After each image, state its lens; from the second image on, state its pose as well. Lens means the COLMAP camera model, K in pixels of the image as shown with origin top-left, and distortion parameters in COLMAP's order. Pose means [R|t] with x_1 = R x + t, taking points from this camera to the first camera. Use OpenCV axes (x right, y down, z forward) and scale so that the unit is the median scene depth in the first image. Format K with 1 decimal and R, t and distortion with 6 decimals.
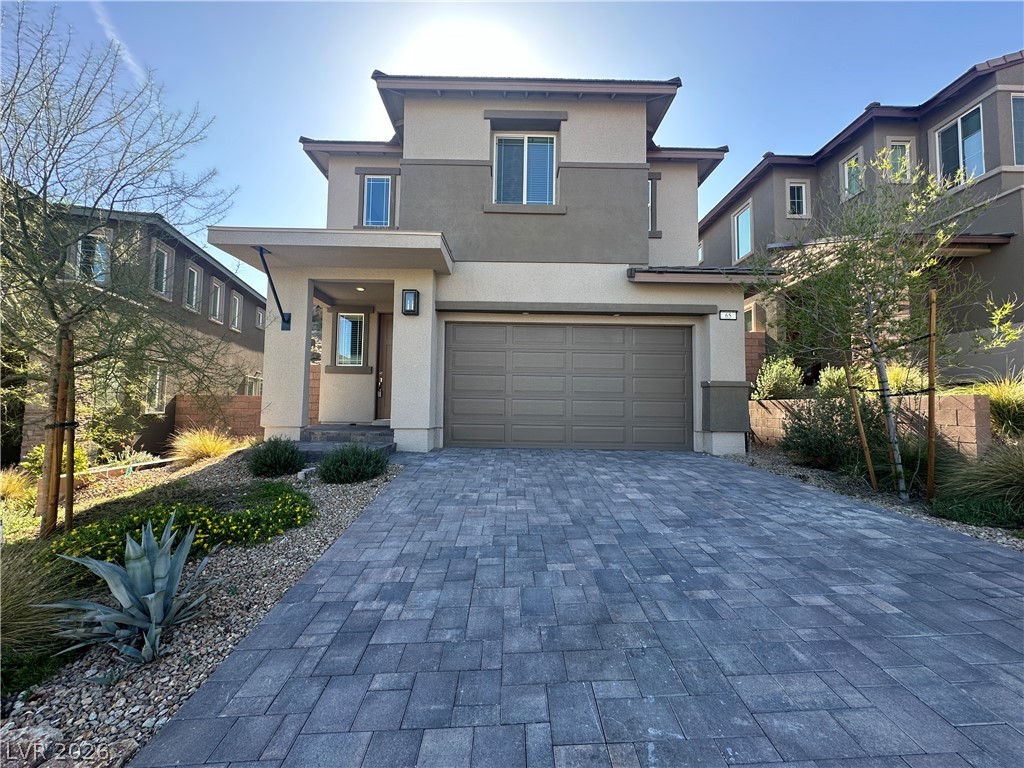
lens RADIAL K [[405.0, 0, 512.1], [0, 405.0, 382.9], [0, 0, 1]] dist [-0.001963, 0.000560]
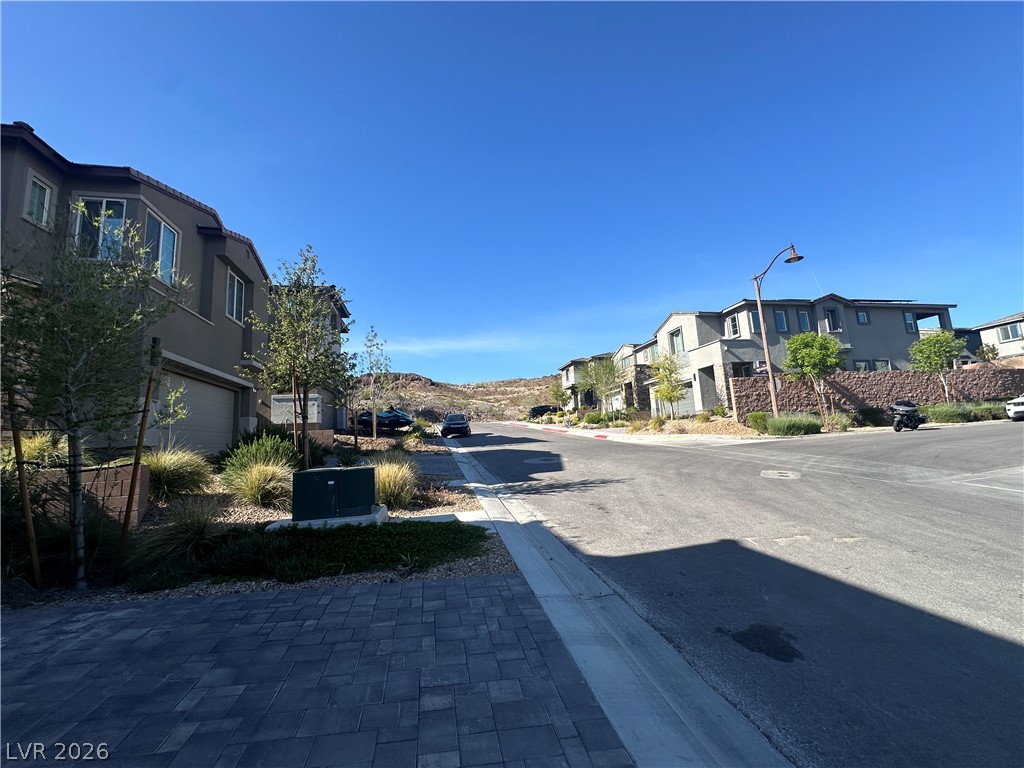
lens RADIAL K [[405.0, 0, 513.2], [0, 405.0, 384.5], [0, 0, 1]] dist [-0.001963, 0.000560]
pose [[-0.193528, 0.139372, 0.971145, -0.096701], [-0.005324, 0.989695, -0.143095, -0.023142], [-0.981080, -0.032863, -0.190791, 0.149422]]
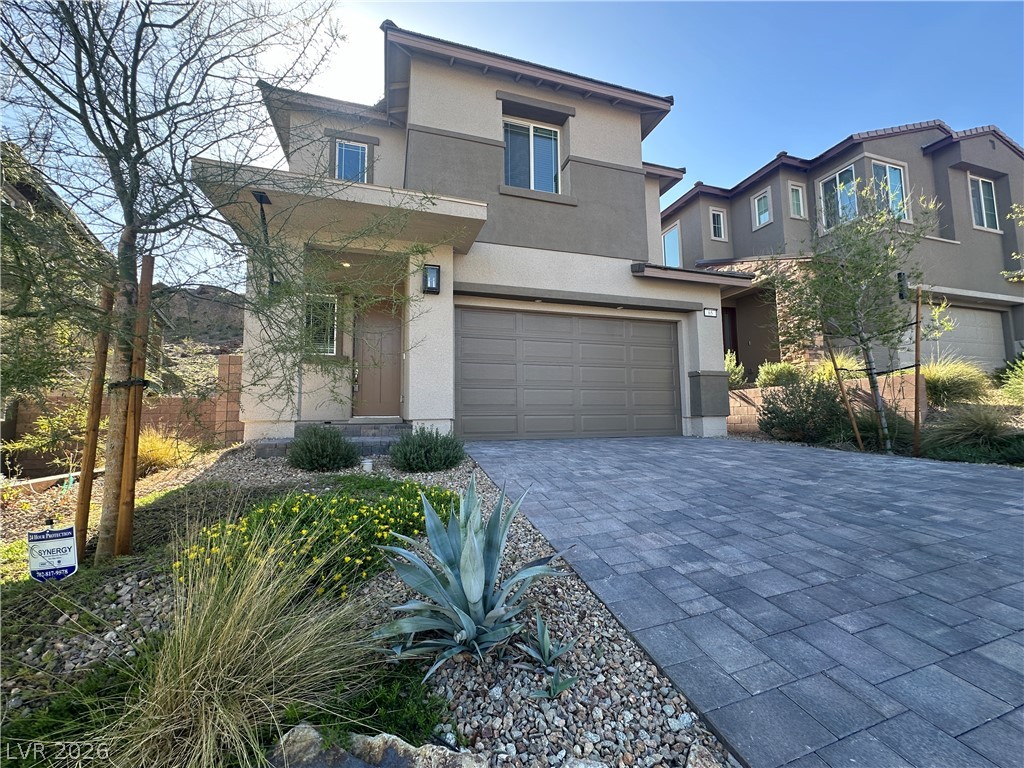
lens RADIAL K [[405.0, 0, 519.9], [0, 405.0, 381.5], [0, 0, 1]] dist [-0.001963, 0.000560]
pose [[0.958534, 0.000349, 0.284979, -0.295051], [0.008267, 0.999544, -0.029029, 0.052485], [-0.284860, 0.030181, 0.958094, 0.078535]]
